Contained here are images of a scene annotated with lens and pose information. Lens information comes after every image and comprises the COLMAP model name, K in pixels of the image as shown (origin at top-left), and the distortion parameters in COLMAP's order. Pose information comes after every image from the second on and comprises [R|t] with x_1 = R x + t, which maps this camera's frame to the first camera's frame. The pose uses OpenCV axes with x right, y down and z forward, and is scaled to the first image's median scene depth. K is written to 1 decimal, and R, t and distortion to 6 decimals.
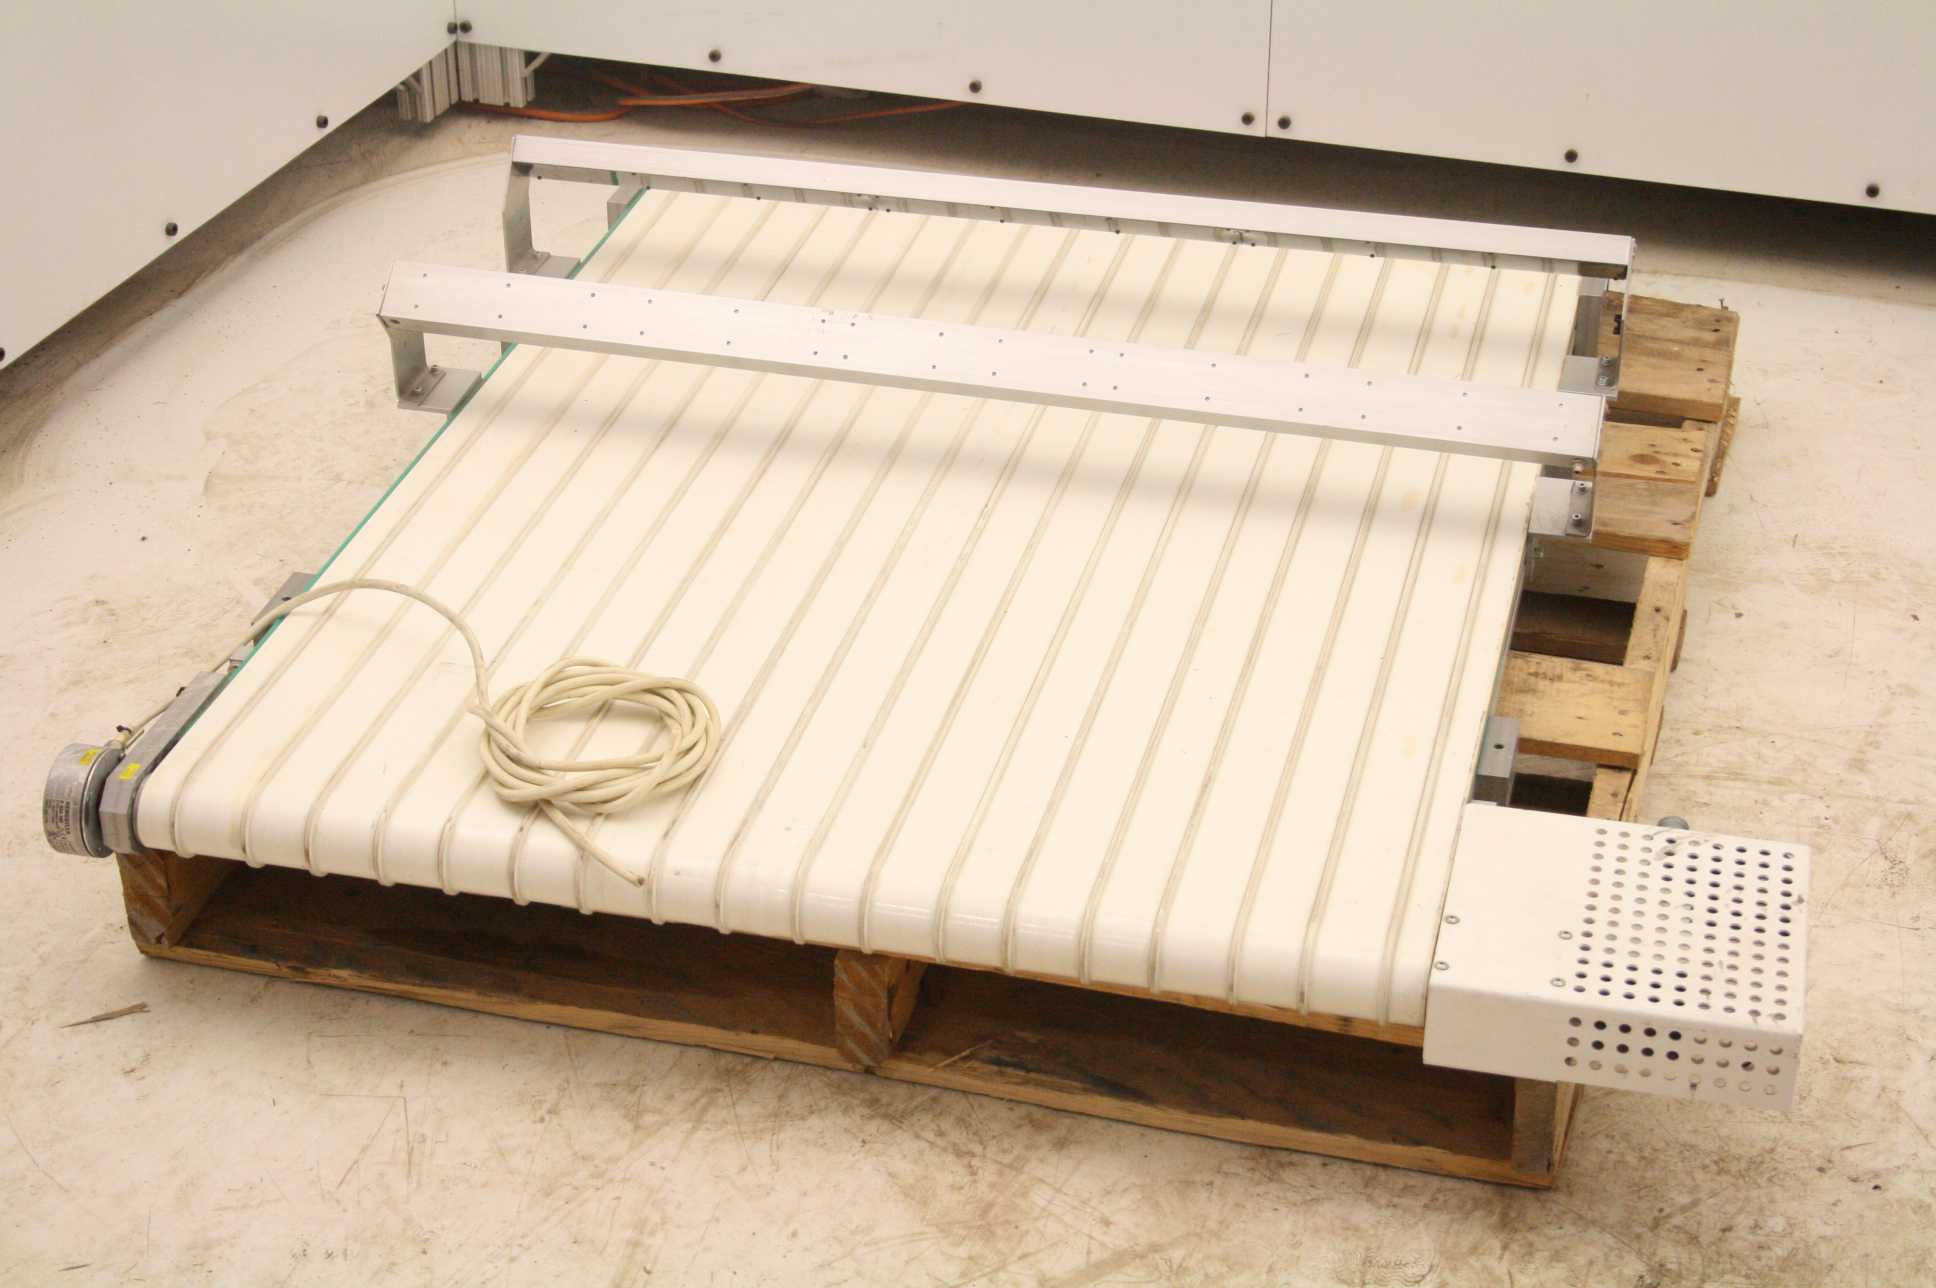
lens RADIAL K [[3399.6, 0, 968.0], [0, 3399.6, 644.0], [0, 0, 1]] dist [0.025710, 0.199821]
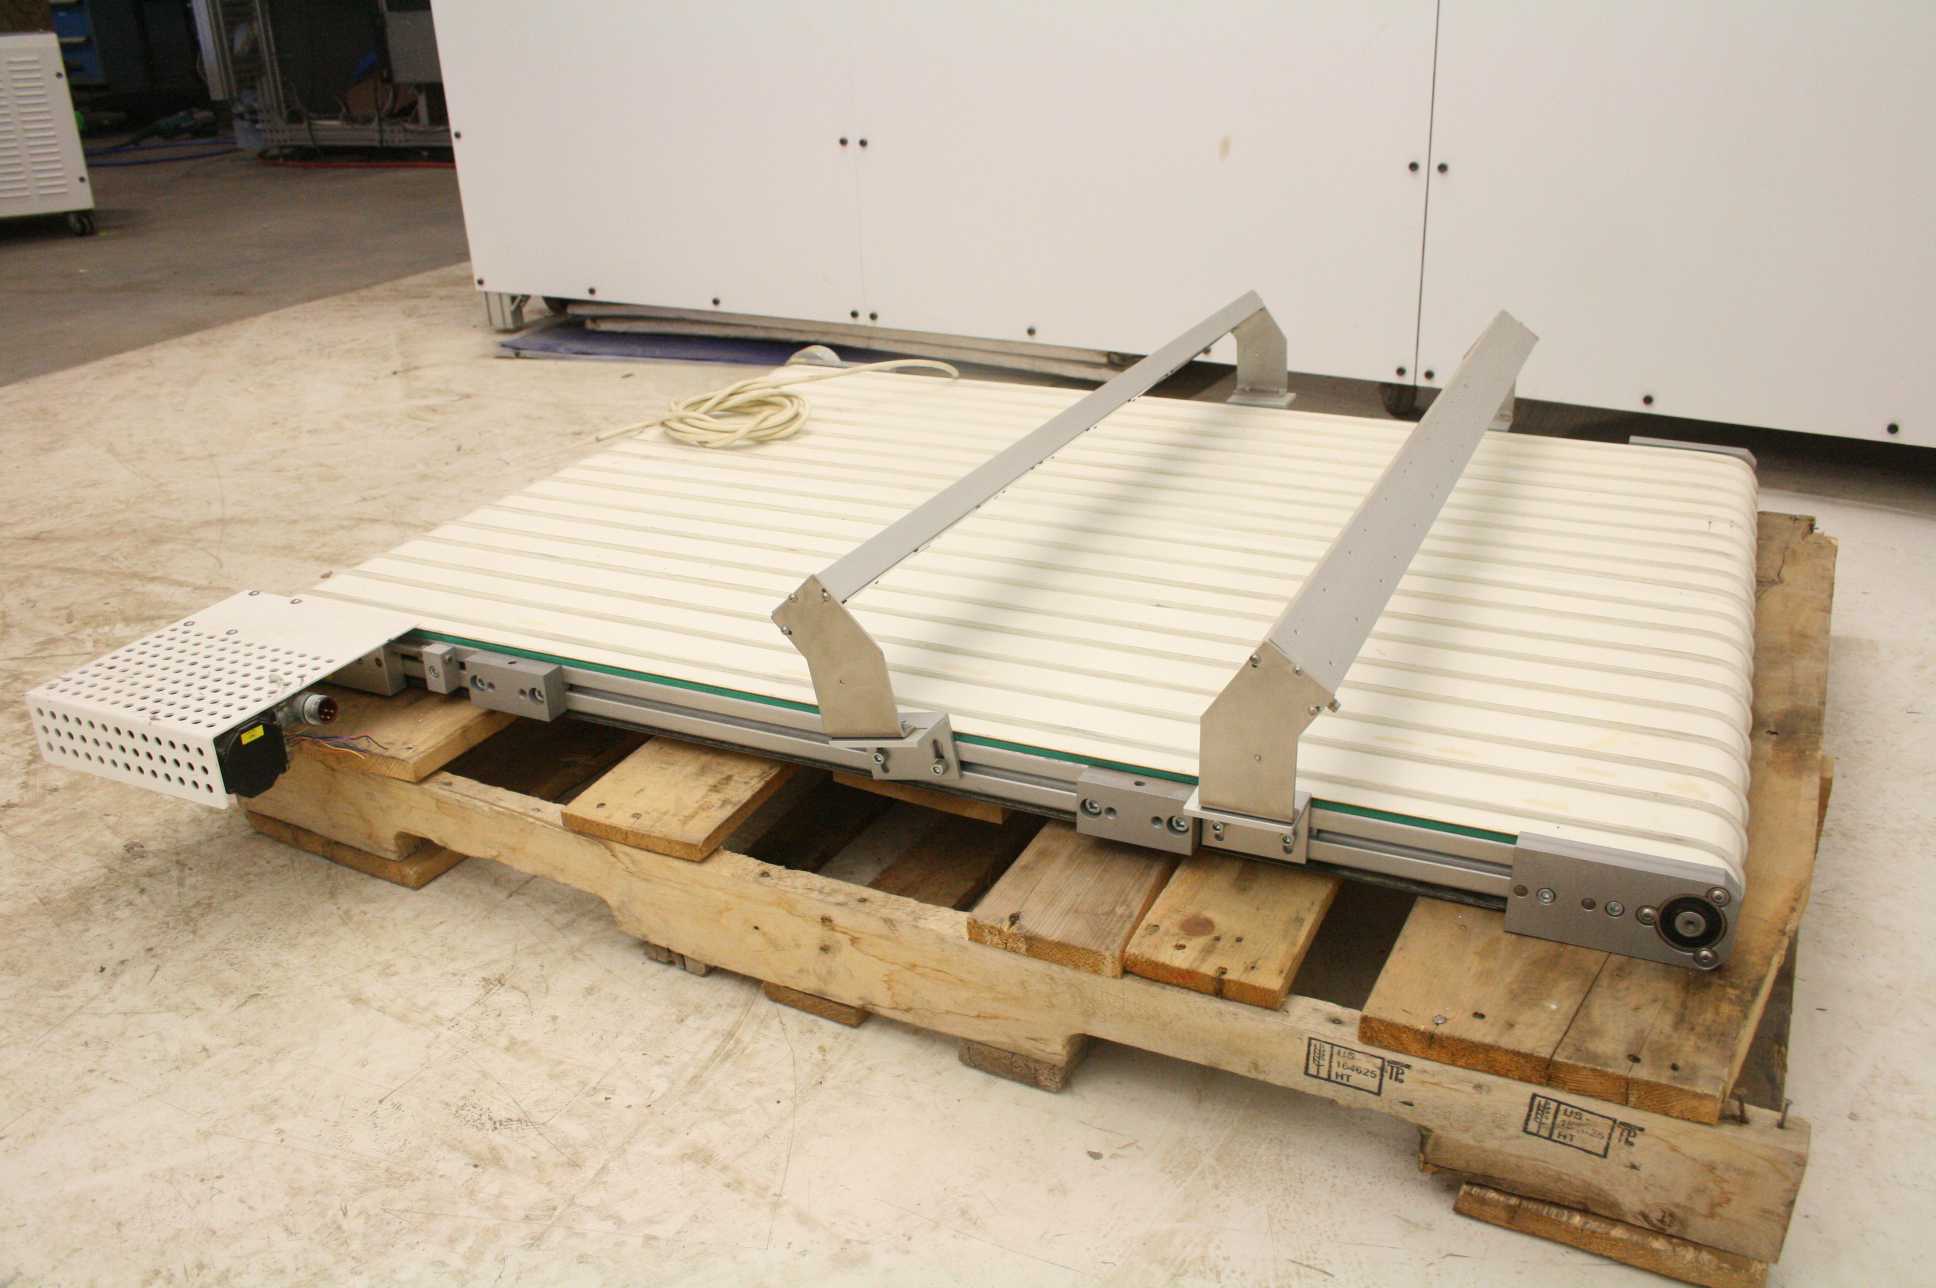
lens RADIAL K [[1603.1, 0, 968.0], [0, 1603.1, 644.0], [0, 0, 1]] dist [-0.140370, 0.100741]
pose [[-0.191589, 0.400366, -0.896103, 0.573065], [-0.466177, 0.766332, 0.442056, -0.268096], [0.863697, 0.502435, 0.039821, 1.057268]]
